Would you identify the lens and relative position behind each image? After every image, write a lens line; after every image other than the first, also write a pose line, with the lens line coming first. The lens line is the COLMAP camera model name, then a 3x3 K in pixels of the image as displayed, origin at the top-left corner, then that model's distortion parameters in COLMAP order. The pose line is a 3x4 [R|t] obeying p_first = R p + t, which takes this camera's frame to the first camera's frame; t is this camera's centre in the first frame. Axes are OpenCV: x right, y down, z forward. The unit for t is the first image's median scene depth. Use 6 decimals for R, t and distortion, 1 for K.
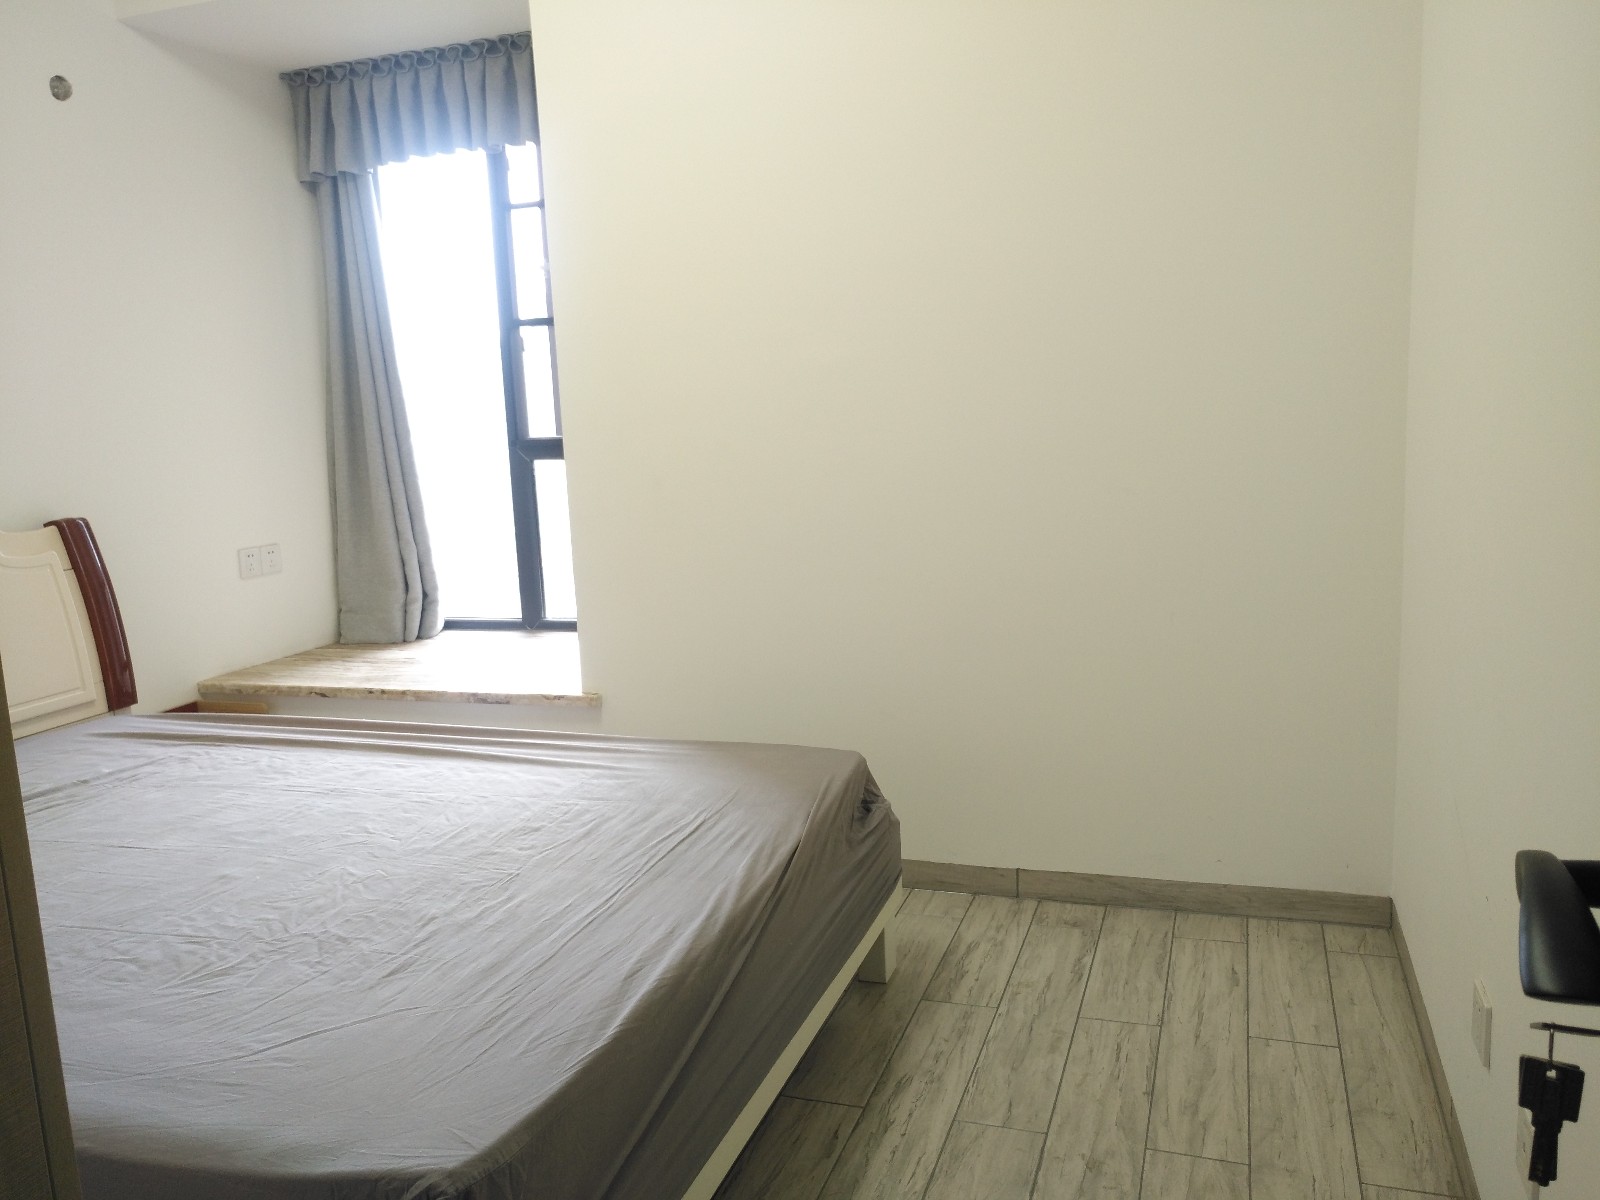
lens RADIAL K [[1269.5, 0, 798.9], [0, 1269.5, 598.1], [0, 0, 1]] dist [-0.002890, 0.001841]
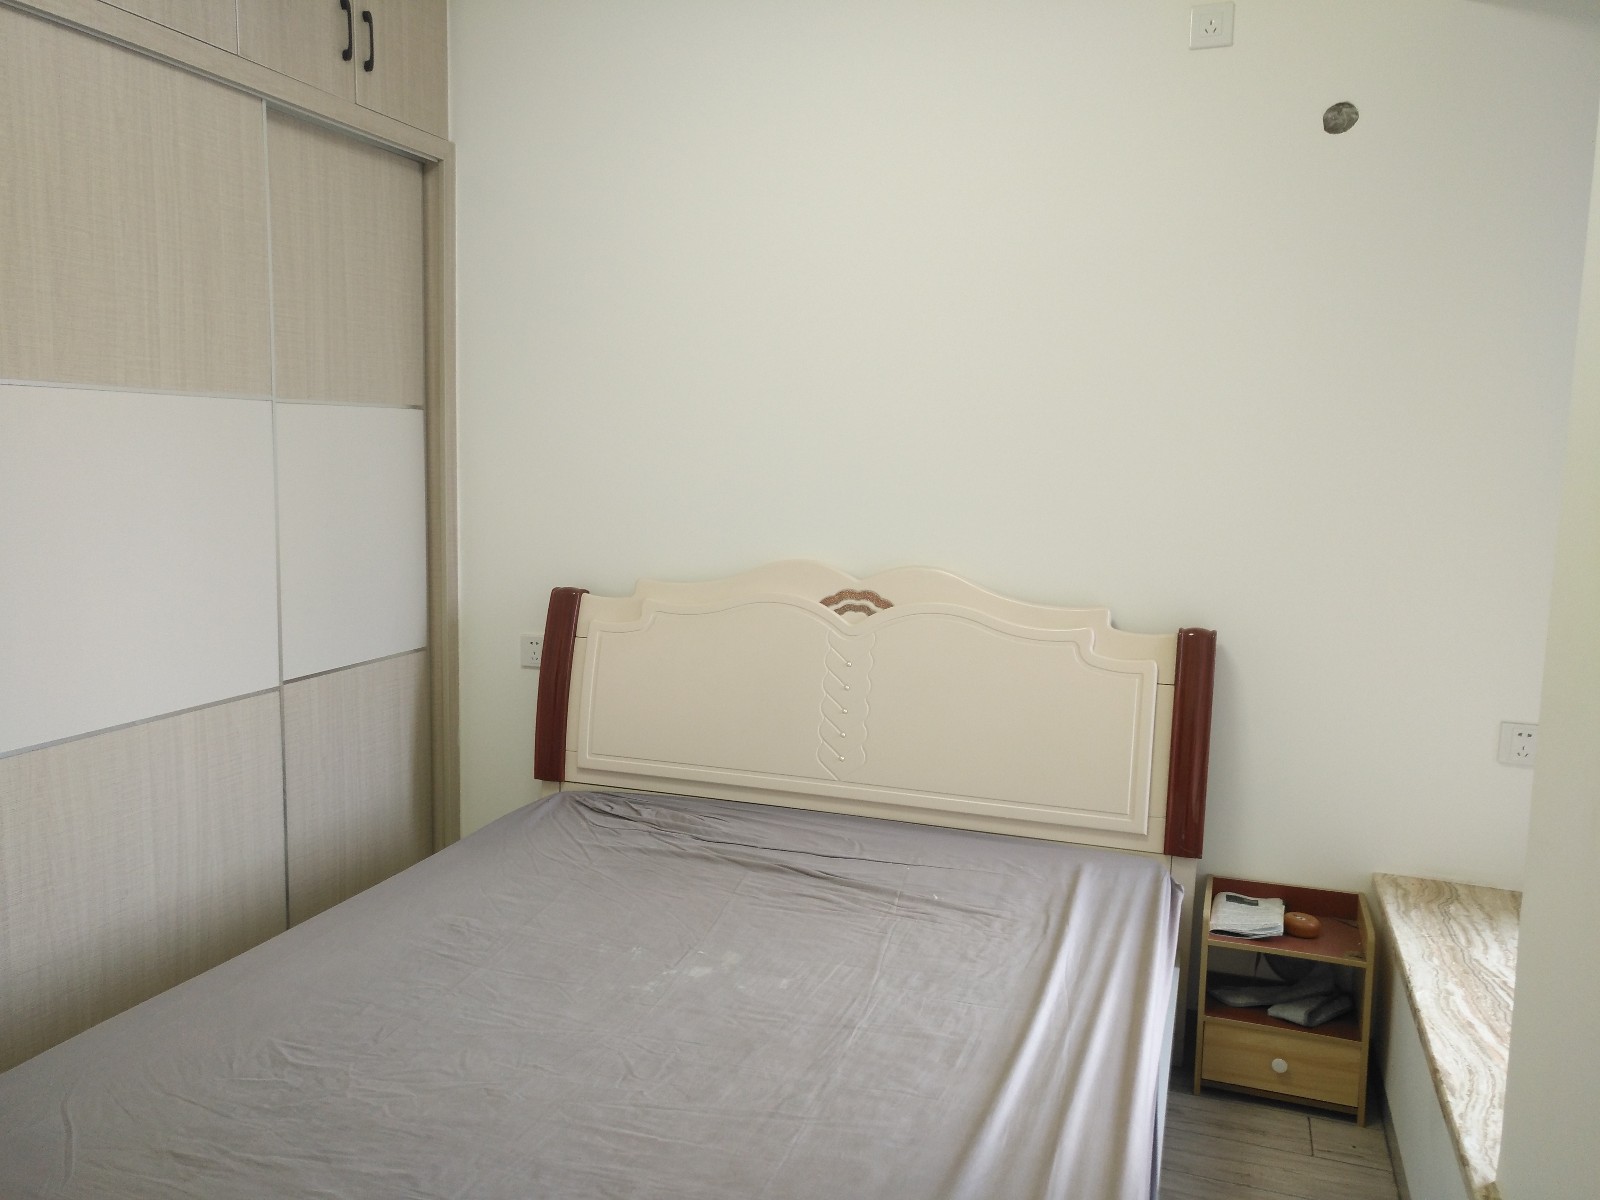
lens RADIAL K [[1269.5, 0, 798.2], [0, 1269.5, 598.0], [0, 0, 1]] dist [-0.002890, 0.001841]
pose [[0.022984, 0.162577, -0.986428, 0.274377], [-0.190718, 0.969281, 0.155308, -0.167923], [0.981376, 0.184560, 0.053285, 0.692235]]
